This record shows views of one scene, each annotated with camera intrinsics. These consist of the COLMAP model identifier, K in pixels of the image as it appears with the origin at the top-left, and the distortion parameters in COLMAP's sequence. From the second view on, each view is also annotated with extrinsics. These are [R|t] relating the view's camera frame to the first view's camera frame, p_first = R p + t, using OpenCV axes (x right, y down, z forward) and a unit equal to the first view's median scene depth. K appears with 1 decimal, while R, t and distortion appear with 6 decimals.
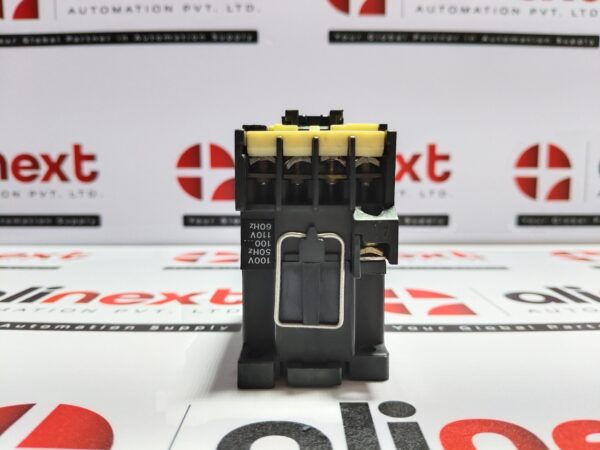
lens RADIAL K [[464.9, 0, 299.4], [0, 464.9, 225.3], [0, 0, 1]] dist [-0.004099, -0.079049]
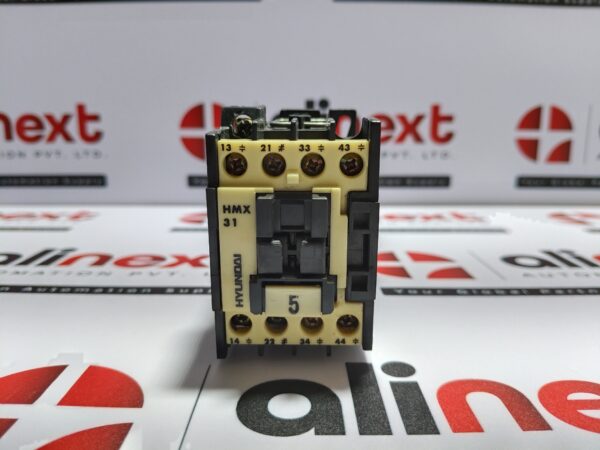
lens RADIAL K [[464.9, 0, 299.4], [0, 464.9, 225.3], [0, 0, 1]] dist [-0.004099, -0.079049]
pose [[0.999994, 0.002879, 0.001894, -0.014688], [-0.003056, 0.994867, 0.101147, -0.029288], [-0.001593, -0.101152, 0.994870, -0.033385]]
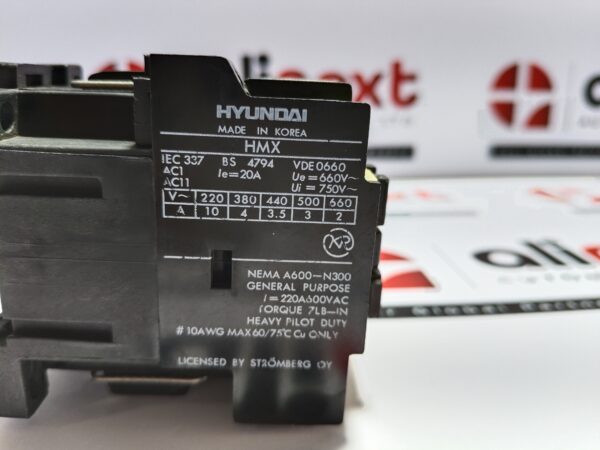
lens RADIAL K [[475.6, 0, 300.0], [0, 475.6, 225.0], [0, 0, 1]] dist [0.078646, -0.282805]
pose [[0.997541, -0.020355, 0.067061, 0.078048], [0.008477, 0.984913, 0.172845, -0.056504], [-0.069568, -0.171852, 0.982663, 0.182465]]
